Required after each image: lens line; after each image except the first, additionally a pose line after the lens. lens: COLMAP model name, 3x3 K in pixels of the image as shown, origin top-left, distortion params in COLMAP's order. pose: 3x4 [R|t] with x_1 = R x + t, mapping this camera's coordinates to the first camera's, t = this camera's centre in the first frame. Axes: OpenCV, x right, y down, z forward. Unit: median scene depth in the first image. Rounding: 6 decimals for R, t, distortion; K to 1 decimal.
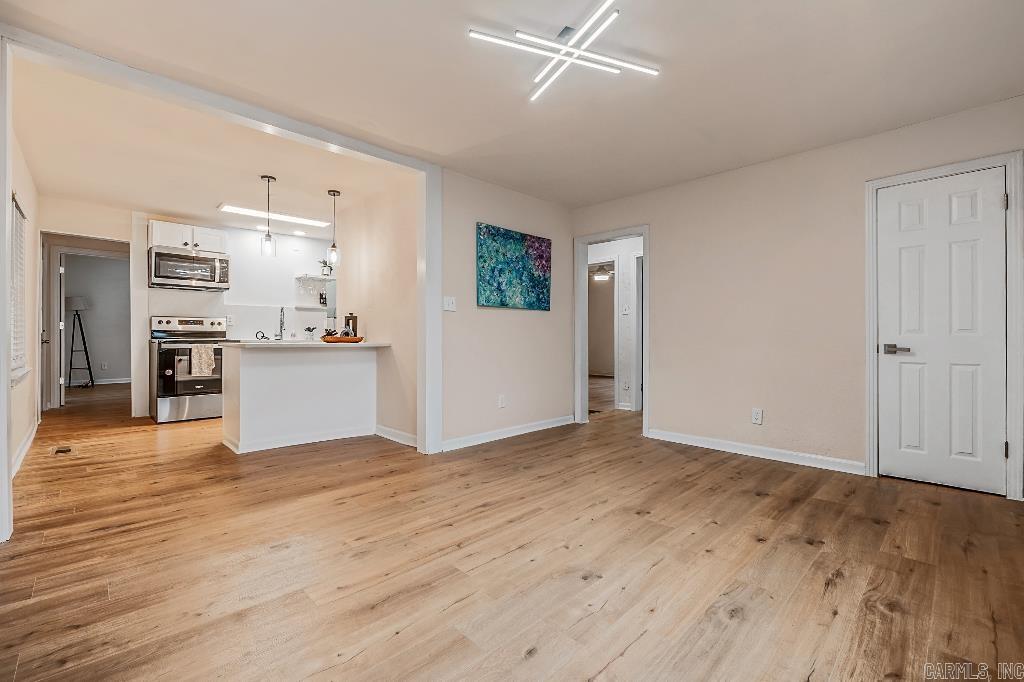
lens RADIAL K [[437.2, 0, 515.7], [0, 437.2, 345.6], [0, 0, 1]] dist [-0.002239, -0.000420]
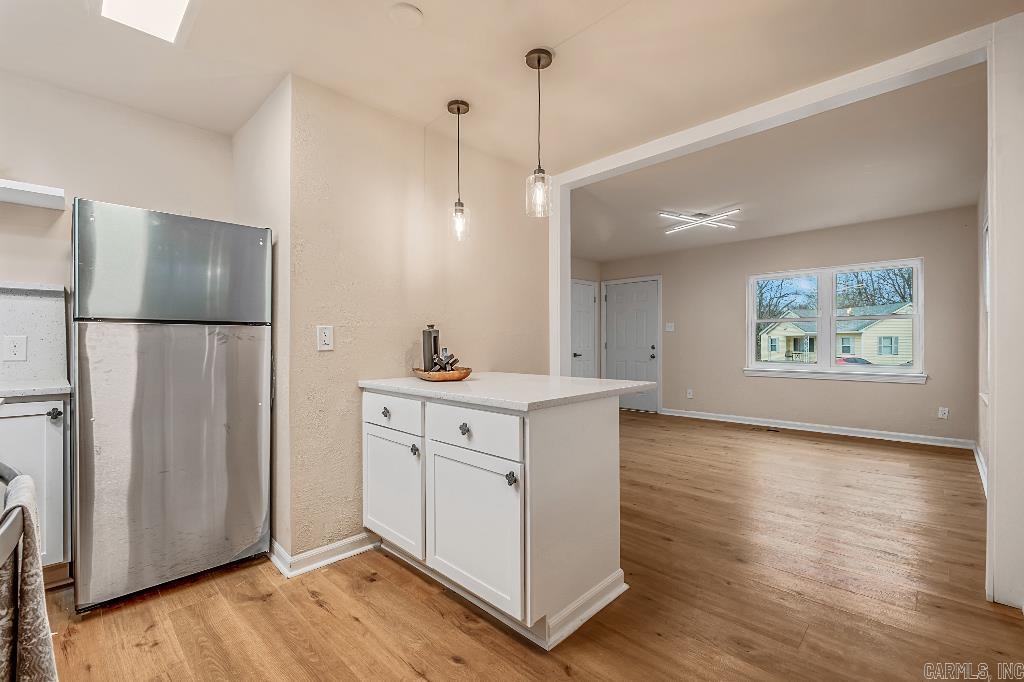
lens RADIAL K [[437.2, 0, 515.7], [0, 437.2, 345.6], [0, 0, 1]] dist [-0.002239, -0.000420]
pose [[-0.008167, -0.006689, 0.999944, -1.413686], [0.038203, 0.999245, 0.006996, -0.069483], [-0.999237, 0.038258, -0.007905, 1.359686]]
